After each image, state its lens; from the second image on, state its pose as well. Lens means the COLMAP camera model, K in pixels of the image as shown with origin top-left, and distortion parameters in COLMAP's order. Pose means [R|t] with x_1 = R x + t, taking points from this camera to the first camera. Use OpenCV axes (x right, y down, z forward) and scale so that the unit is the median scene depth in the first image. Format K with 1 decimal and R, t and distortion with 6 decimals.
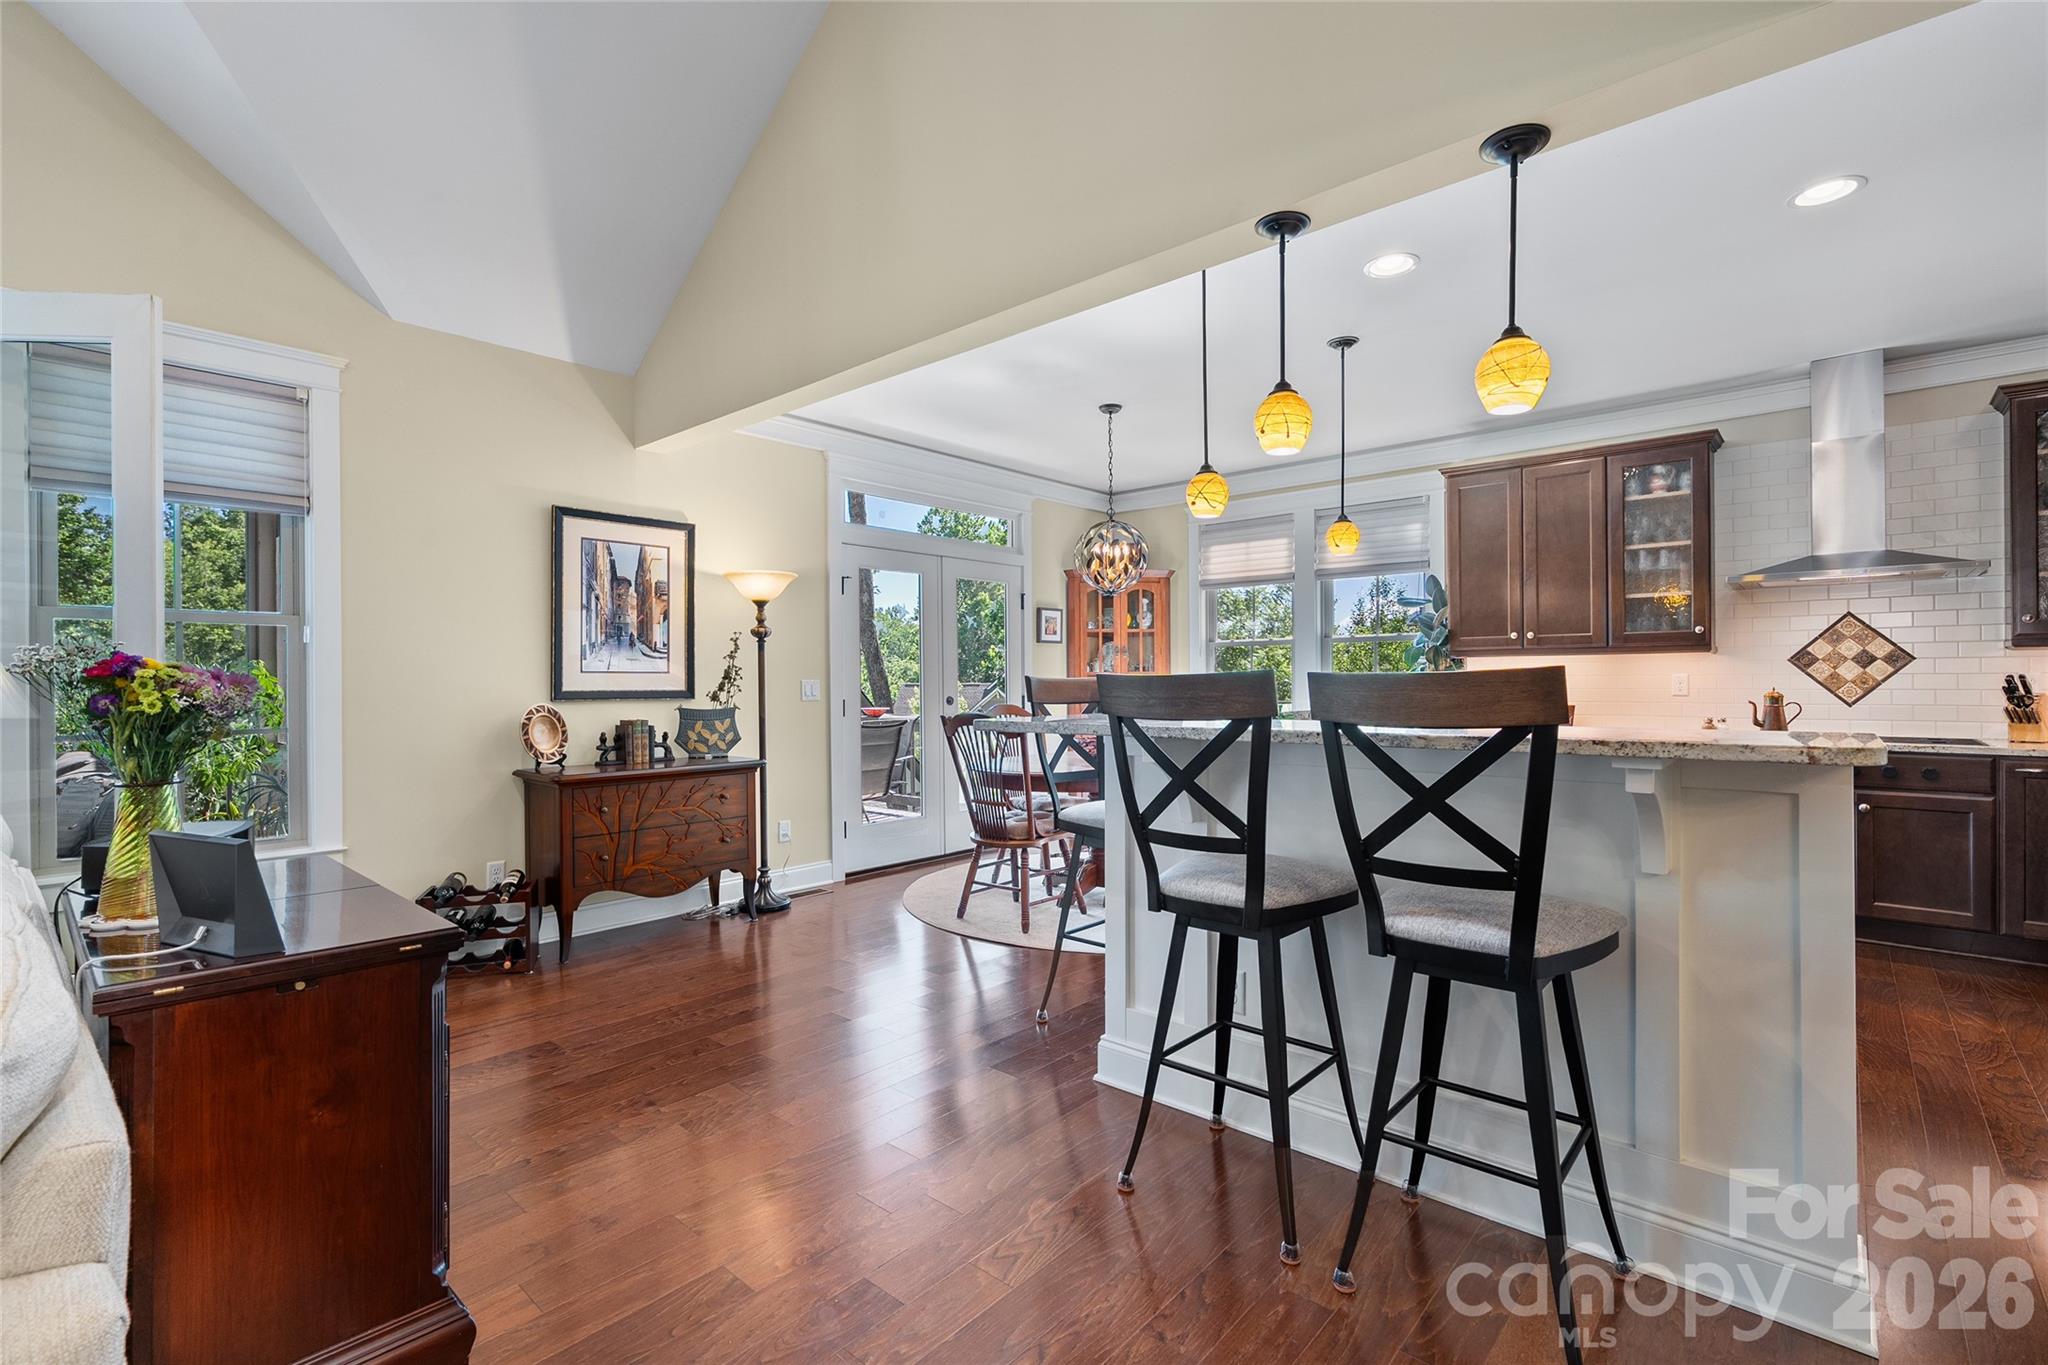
lens RADIAL K [[920.4, 0, 1008.6], [0, 920.4, 683.8], [0, 0, 1]] dist [-0.006974, 0.002106]
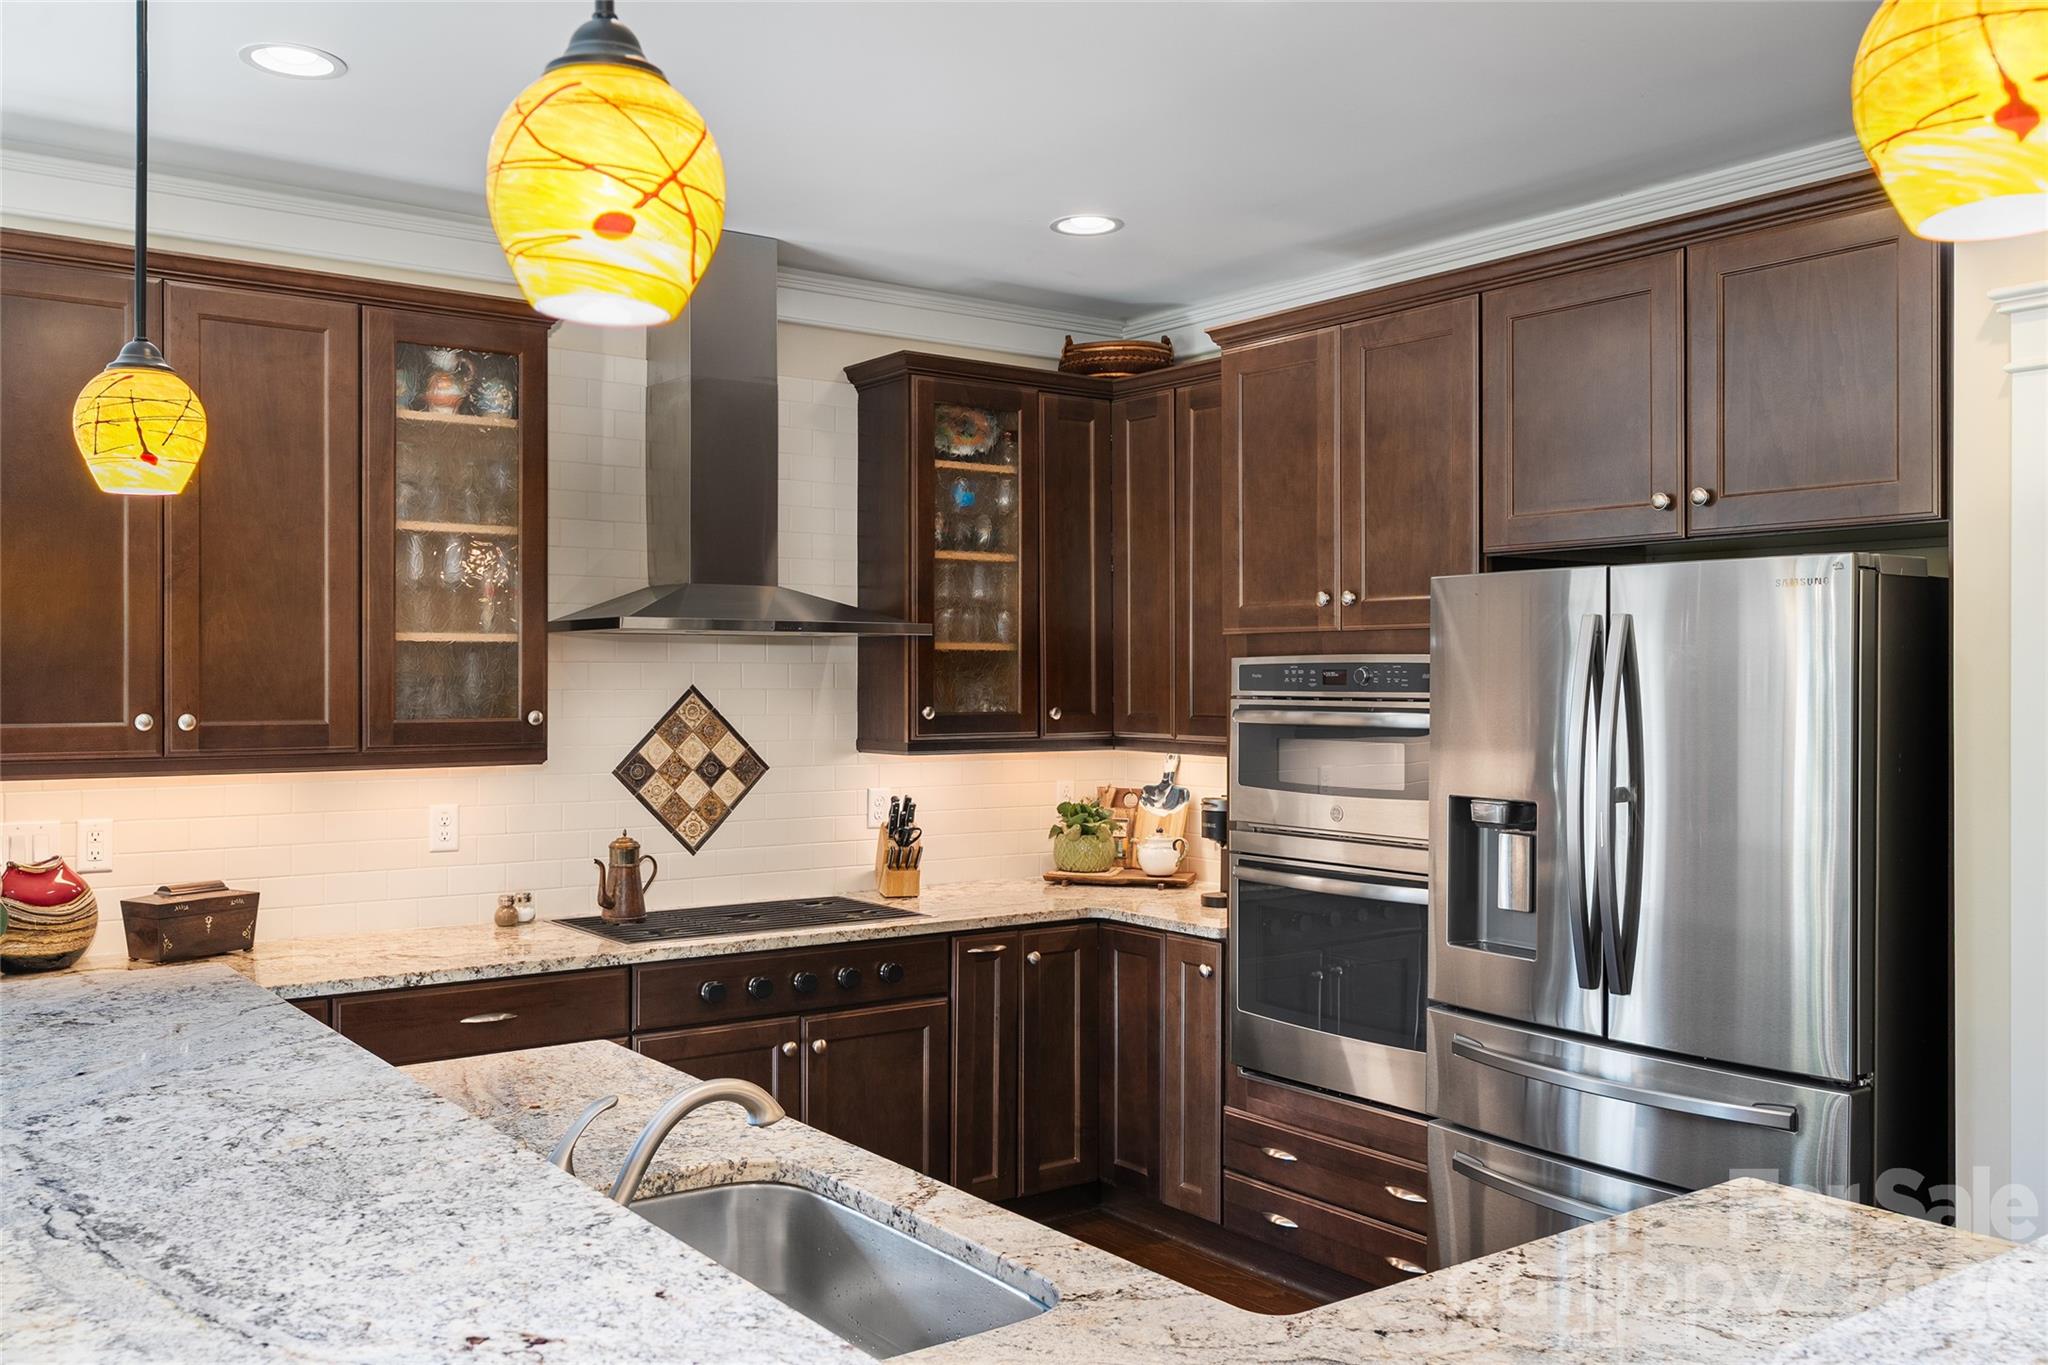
lens RADIAL K [[1717.6, 0, 1022.3], [0, 1717.6, 685.0], [0, 0, 1]] dist [0.011747, 0.005212]
pose [[0.197324, 0.002175, 0.980336, -0.076153], [0.001067, 0.999996, -0.002434, -0.077870], [-0.980338, 0.001527, 0.197321, 0.607601]]
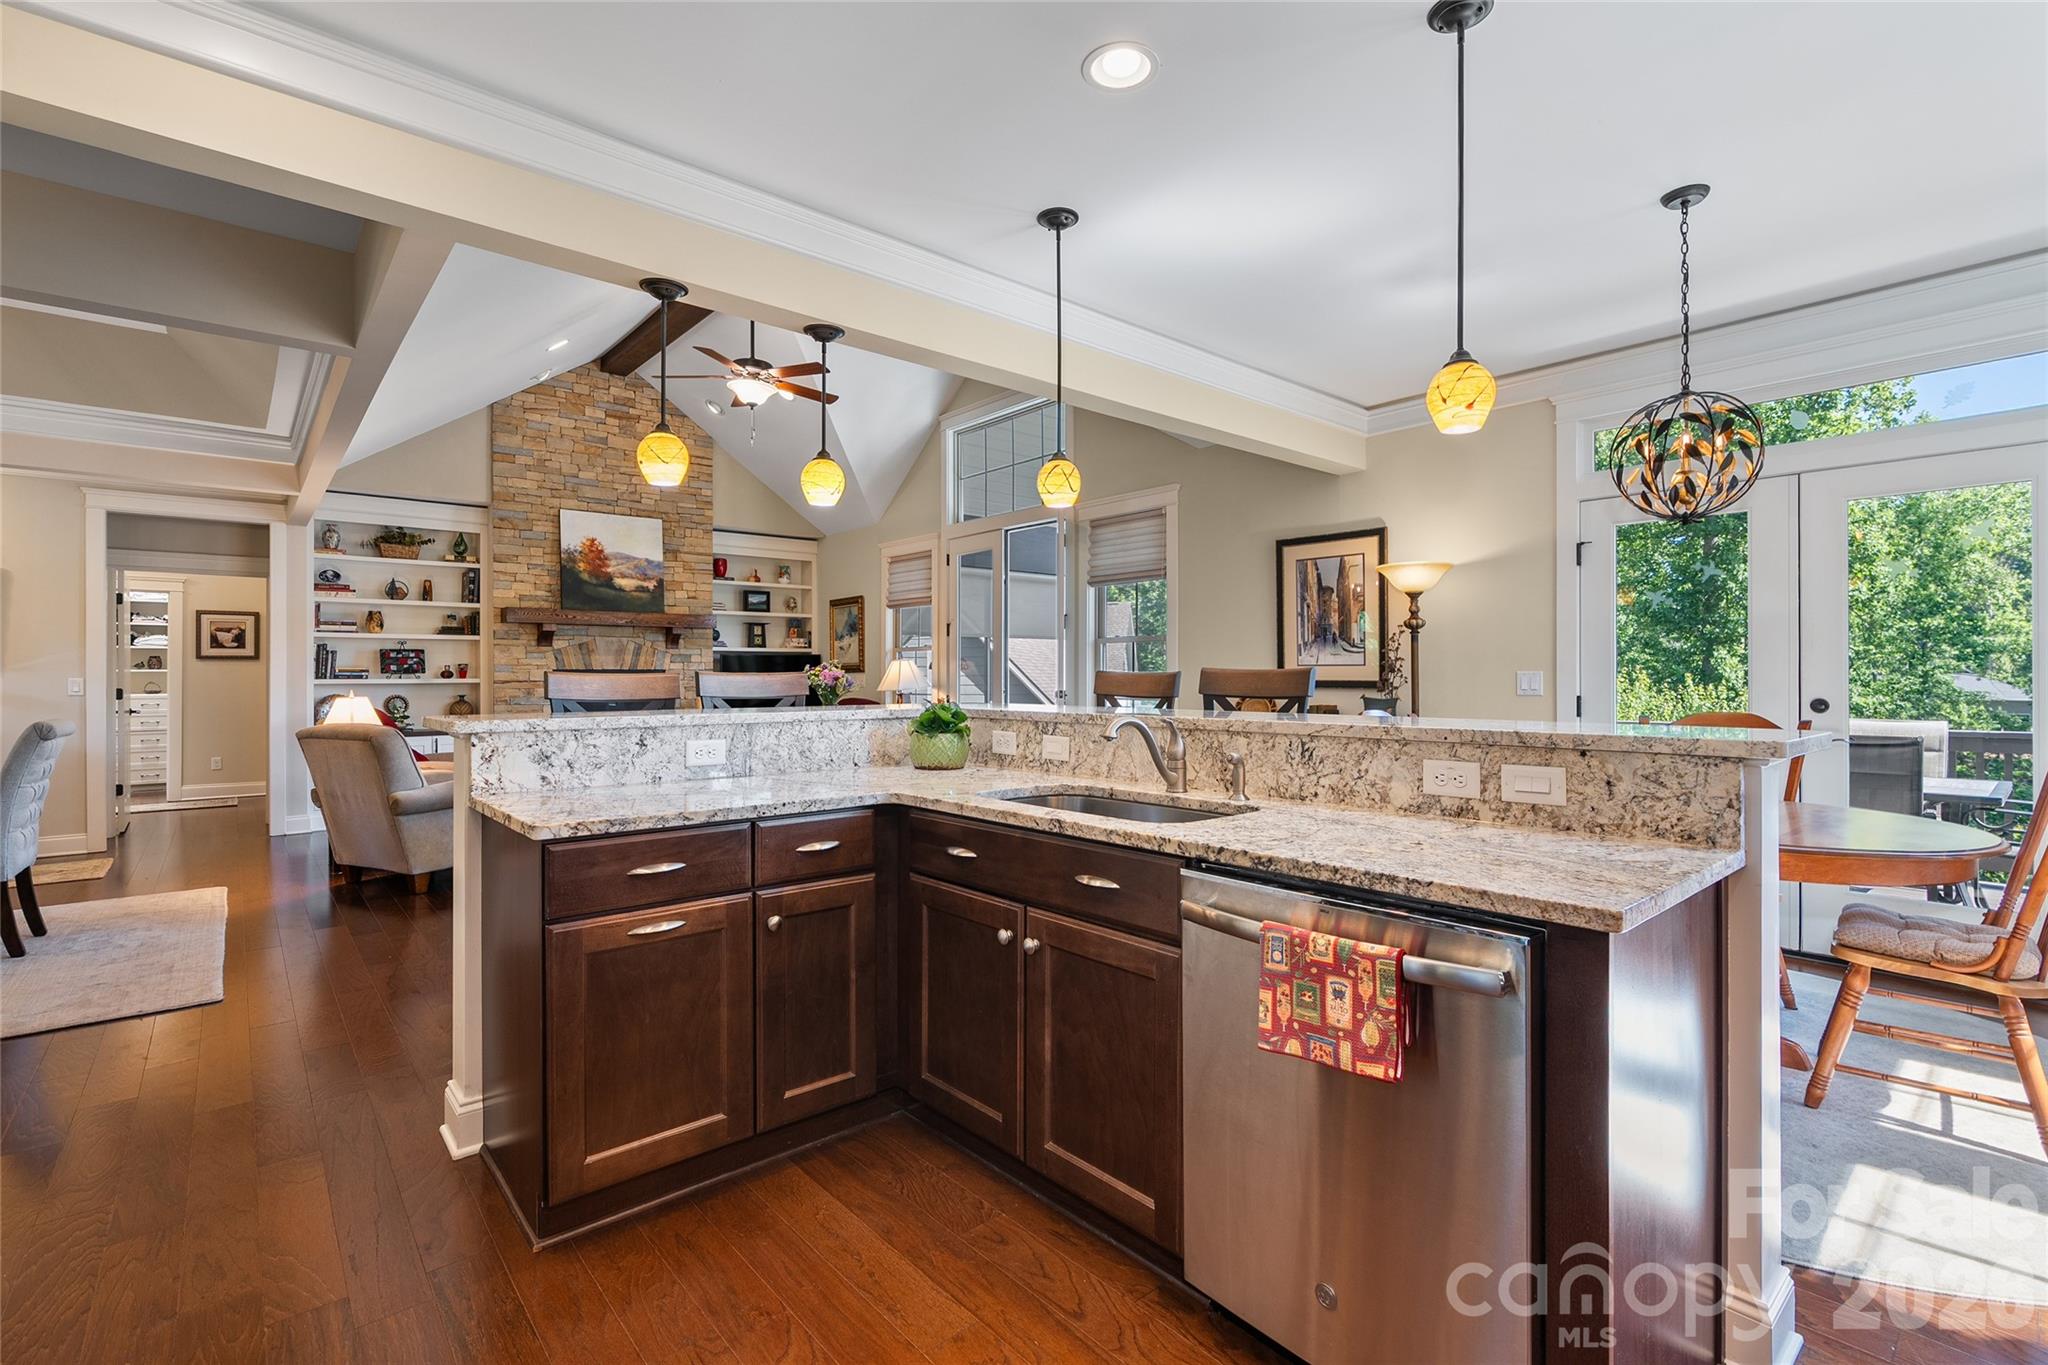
lens RADIAL K [[920.4, 0, 1023.7], [0, 920.4, 673.5], [0, 0, 1]] dist [-0.006974, 0.002106]
pose [[-0.114715, 0.003724, -0.993392, 0.779449], [-0.000089, 0.999993, 0.003759, -0.006388], [0.993398, 0.000520, -0.114713, 0.712656]]
